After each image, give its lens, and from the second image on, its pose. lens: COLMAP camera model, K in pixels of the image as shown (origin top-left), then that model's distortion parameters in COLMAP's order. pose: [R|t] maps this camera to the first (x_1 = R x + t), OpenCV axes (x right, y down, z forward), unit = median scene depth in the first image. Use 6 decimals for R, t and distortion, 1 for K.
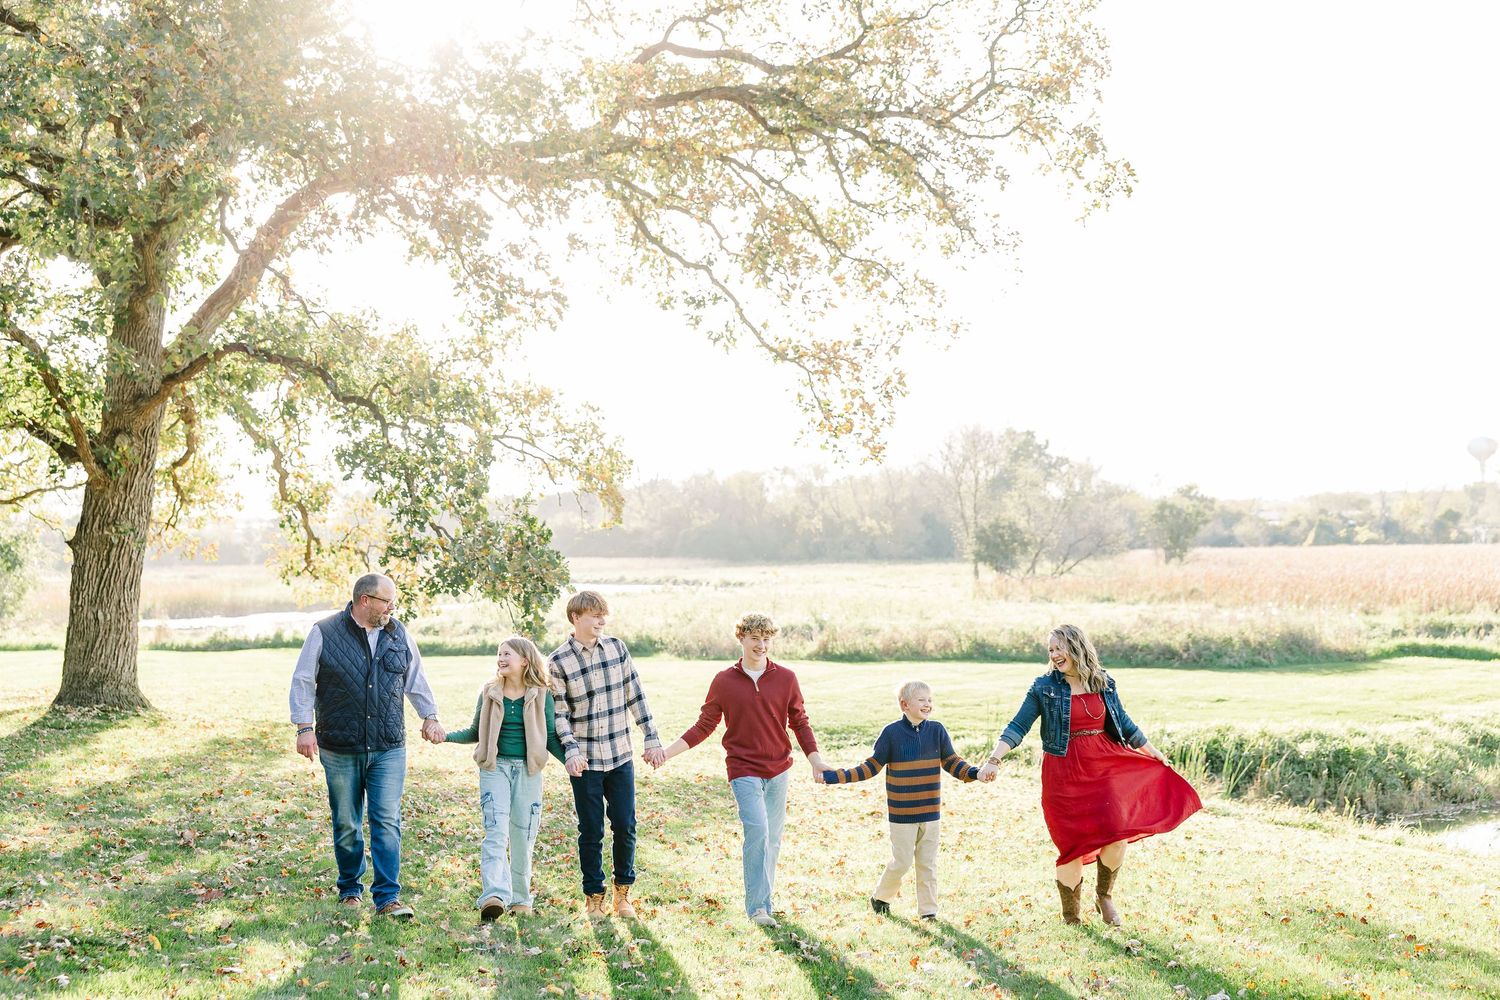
lens RADIAL K [[1487.5, 0, 758.8], [0, 1487.5, 469.5], [0, 0, 1]] dist [0.014570, 0.000000]
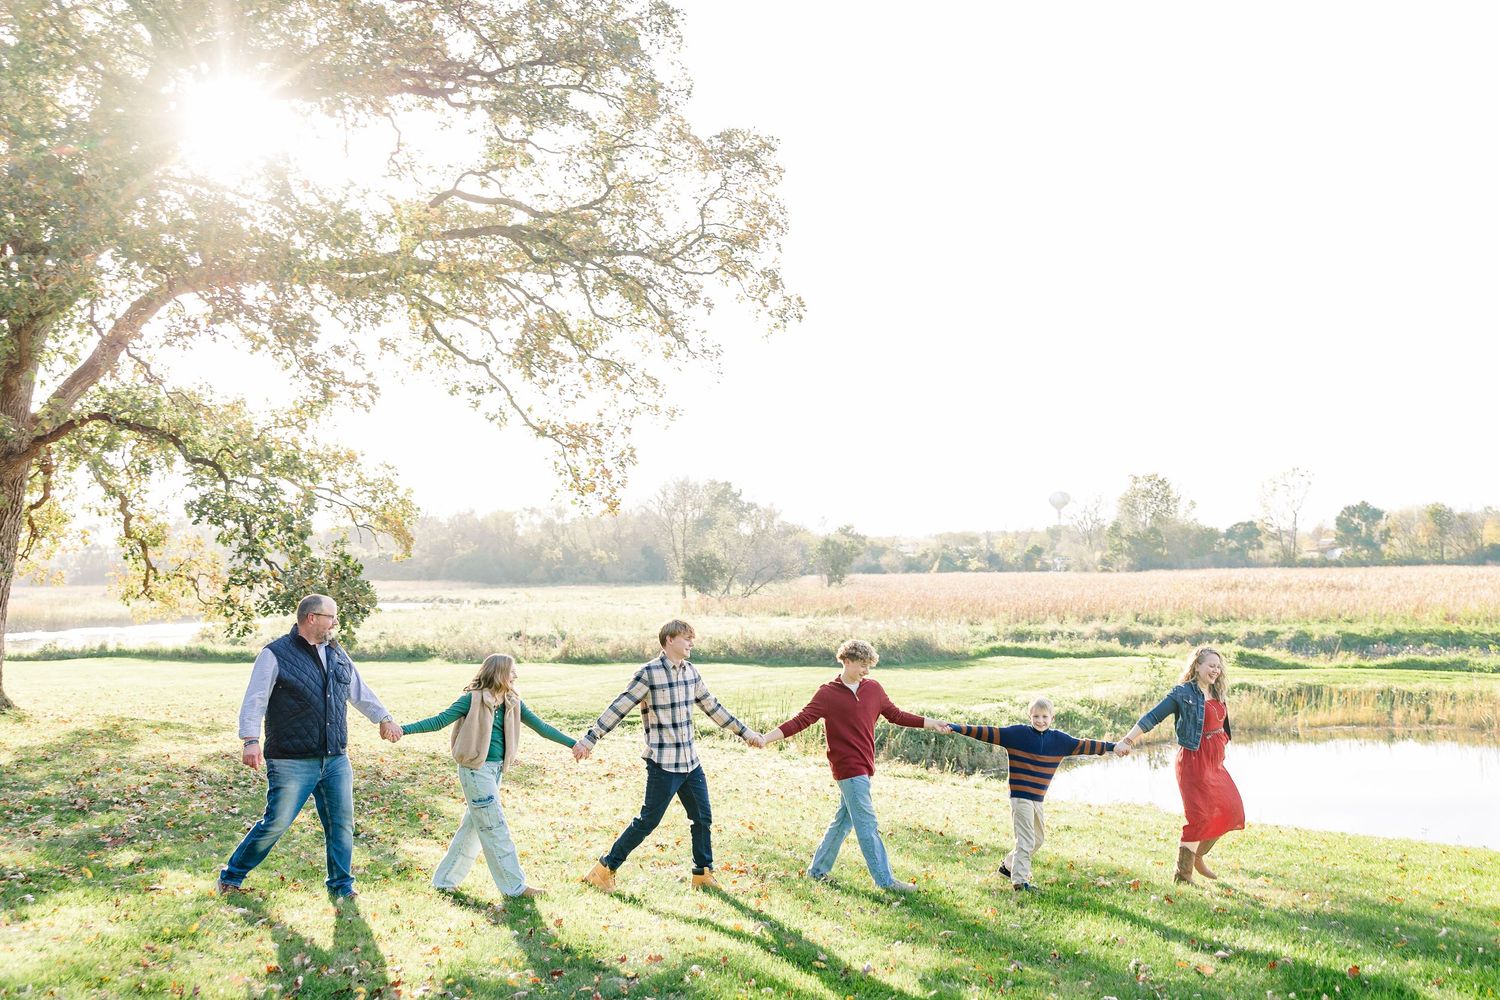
lens RADIAL K [[1520.0, 0, 751.4], [0, 1520.0, 500.5], [0, 0, 1]] dist [0.022684, 0.000000]
pose [[0.981169, 0.011574, 0.192806, -0.061581], [-0.015524, 0.999699, 0.018988, -0.044717], [-0.192528, -0.021624, 0.981053, -0.358694]]
